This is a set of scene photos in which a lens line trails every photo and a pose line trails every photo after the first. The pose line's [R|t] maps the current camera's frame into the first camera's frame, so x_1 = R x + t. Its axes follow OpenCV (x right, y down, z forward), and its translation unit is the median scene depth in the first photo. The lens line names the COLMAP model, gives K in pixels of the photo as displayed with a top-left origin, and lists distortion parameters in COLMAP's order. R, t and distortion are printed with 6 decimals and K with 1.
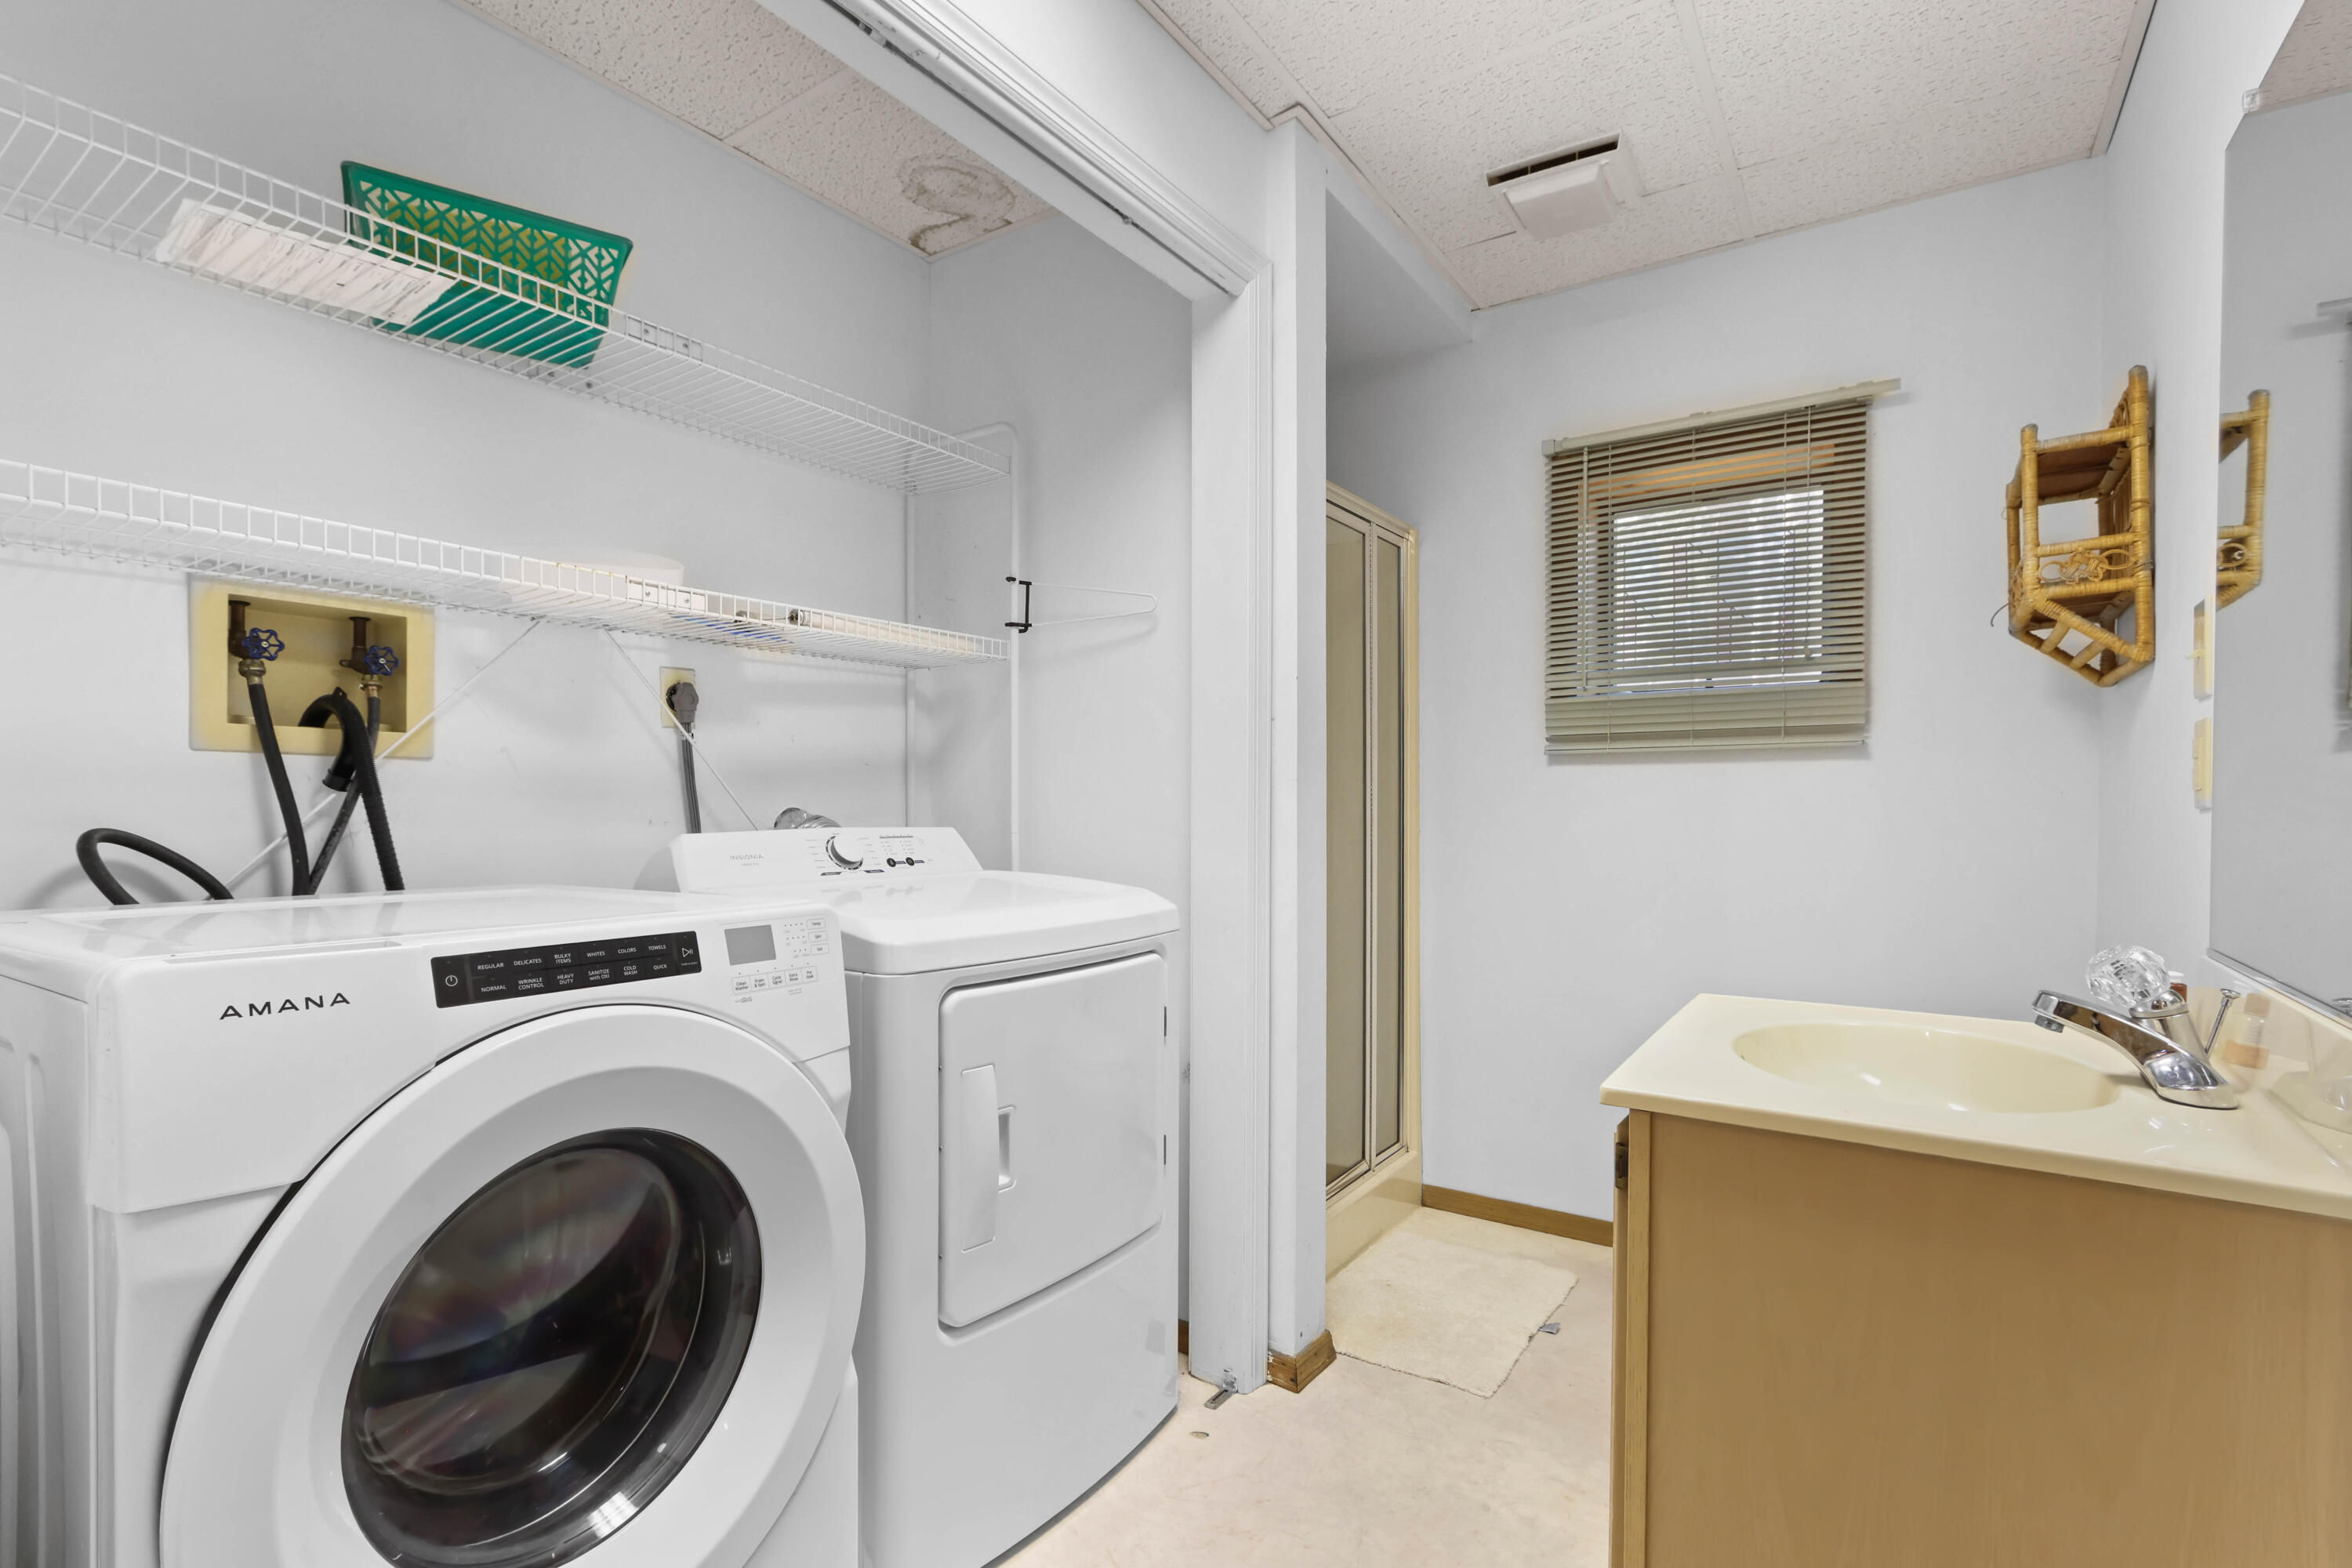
lens RADIAL K [[1084.0, 0, 1176.0], [0, 1084.0, 784.0], [0, 0, 1]] dist [0.002781, 0.000164]
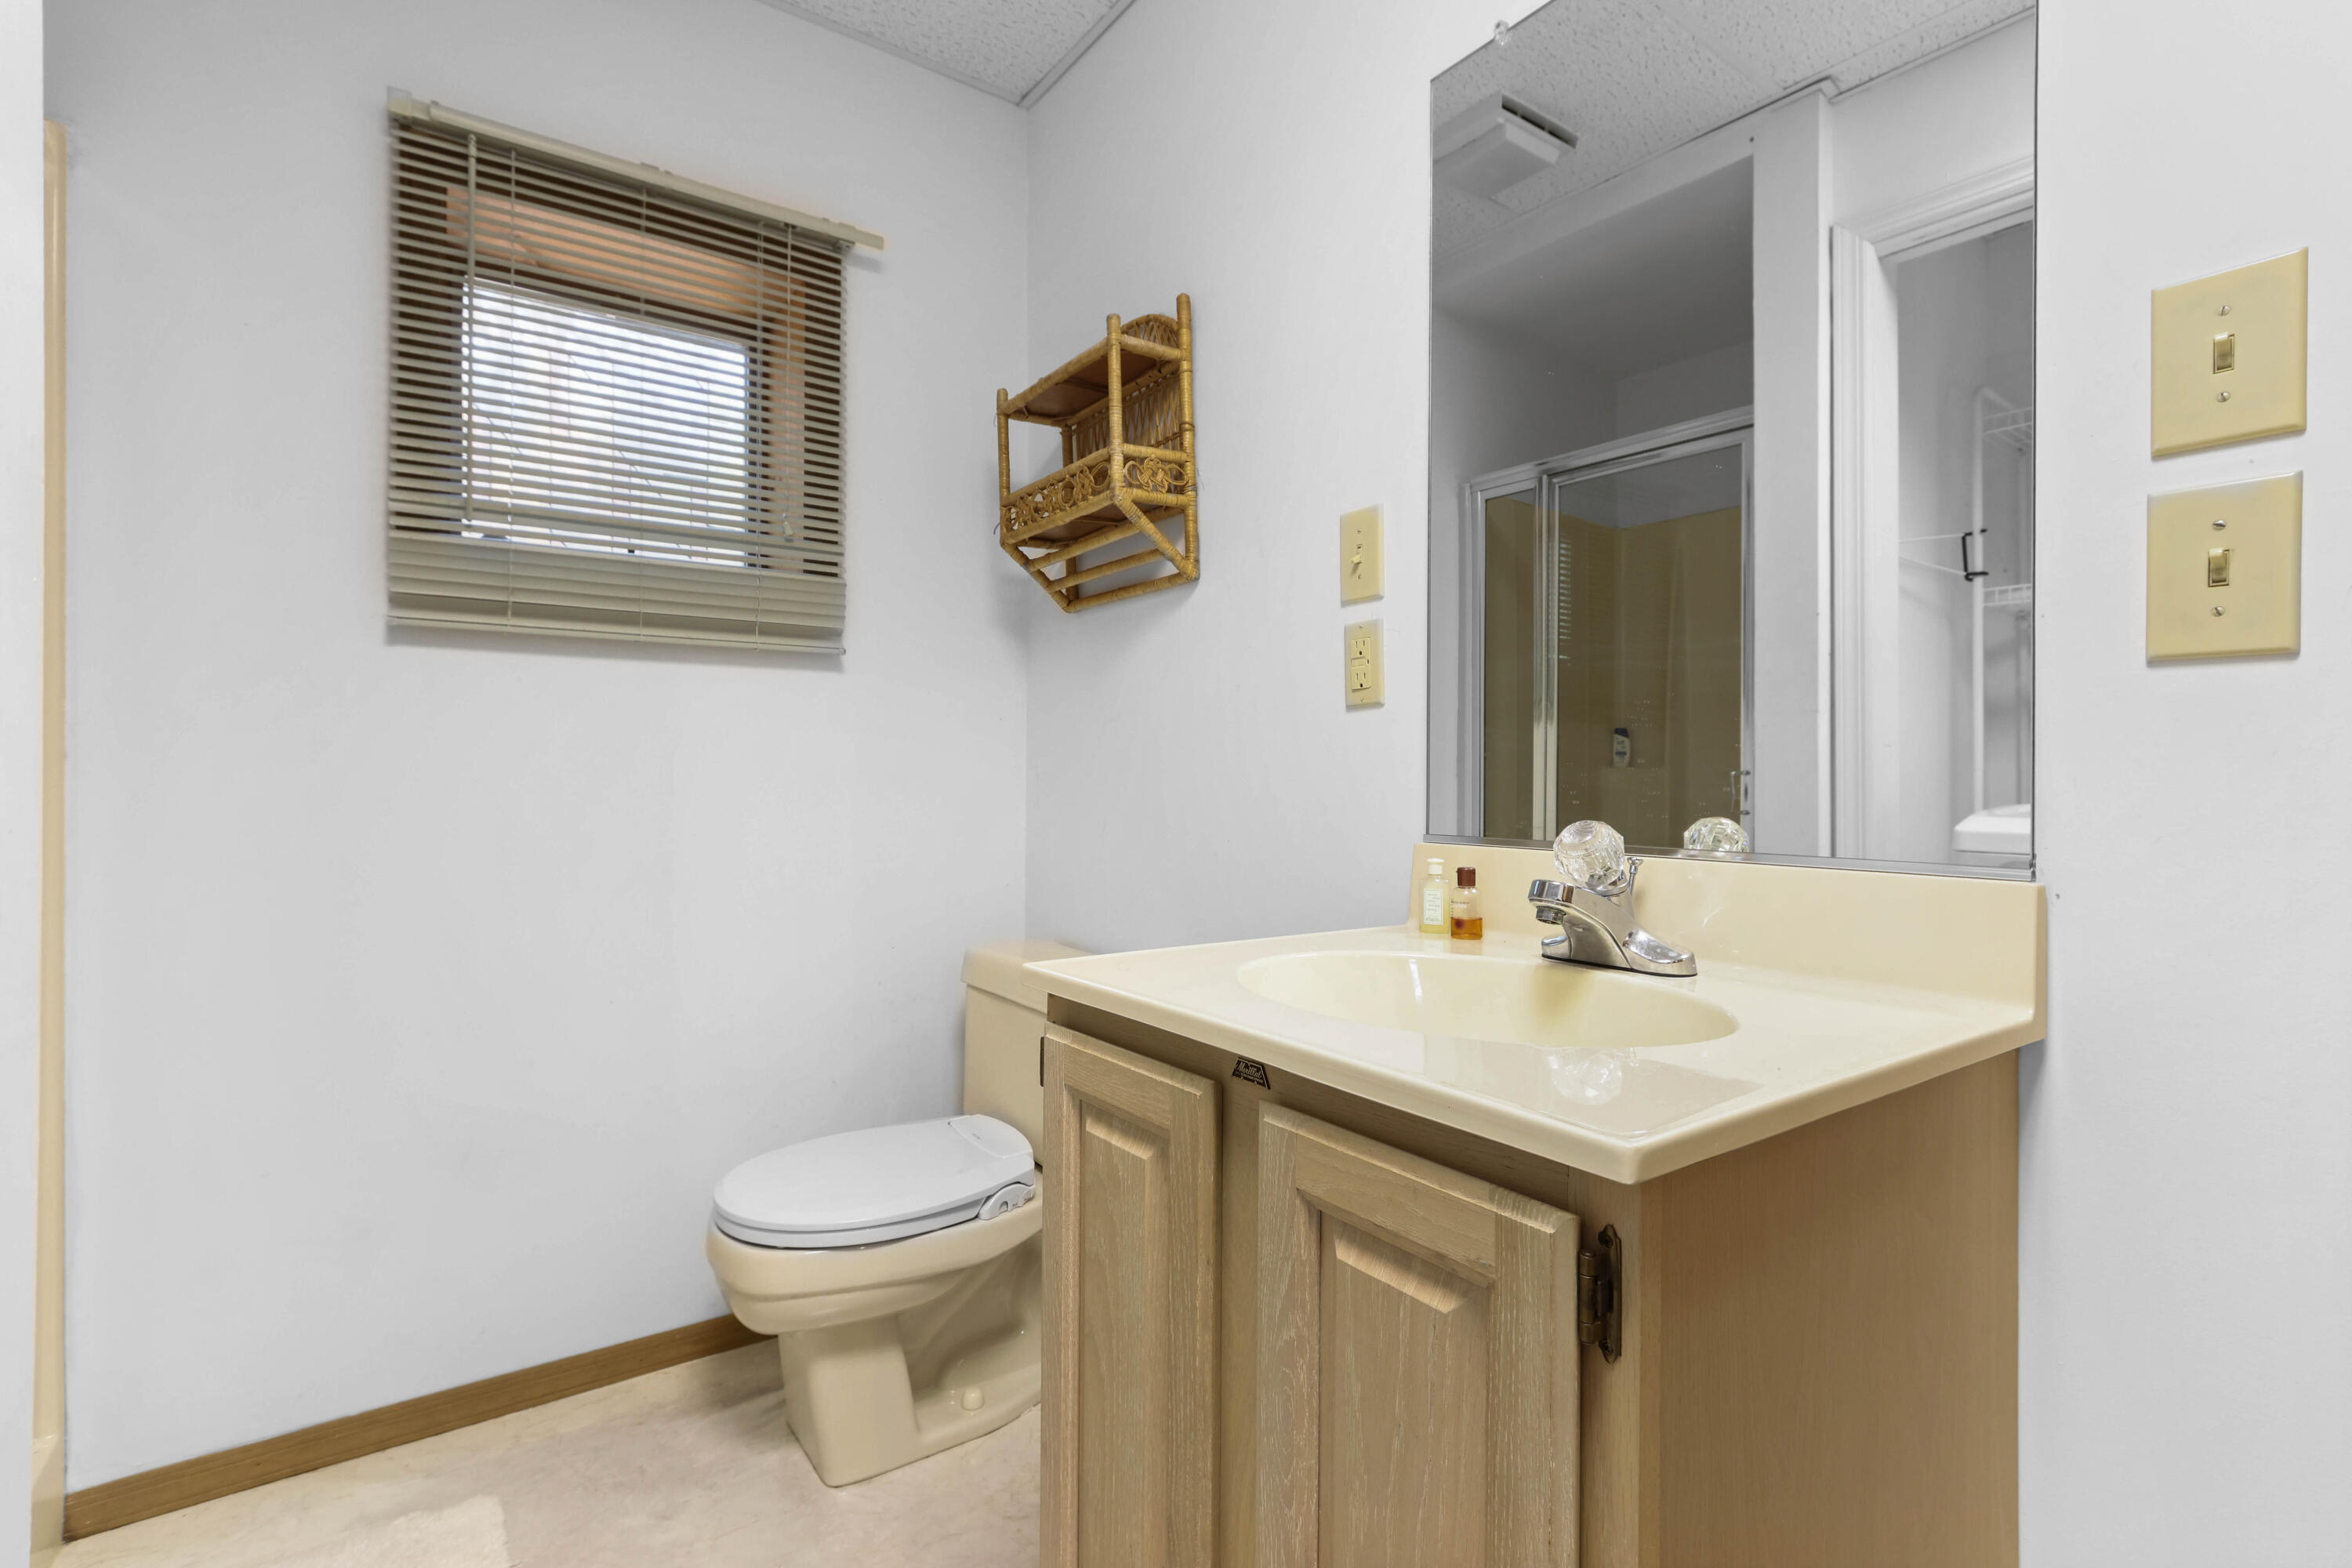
lens RADIAL K [[1092.9, 0, 1179.0], [0, 1092.9, 760.7], [0, 0, 1]] dist [0.002380, 0.000748]
pose [[0.359890, 0.014882, 0.932876, -0.060543], [-0.017395, 0.999806, -0.009239, 0.050198], [-0.932833, -0.012902, 0.360079, 0.443417]]
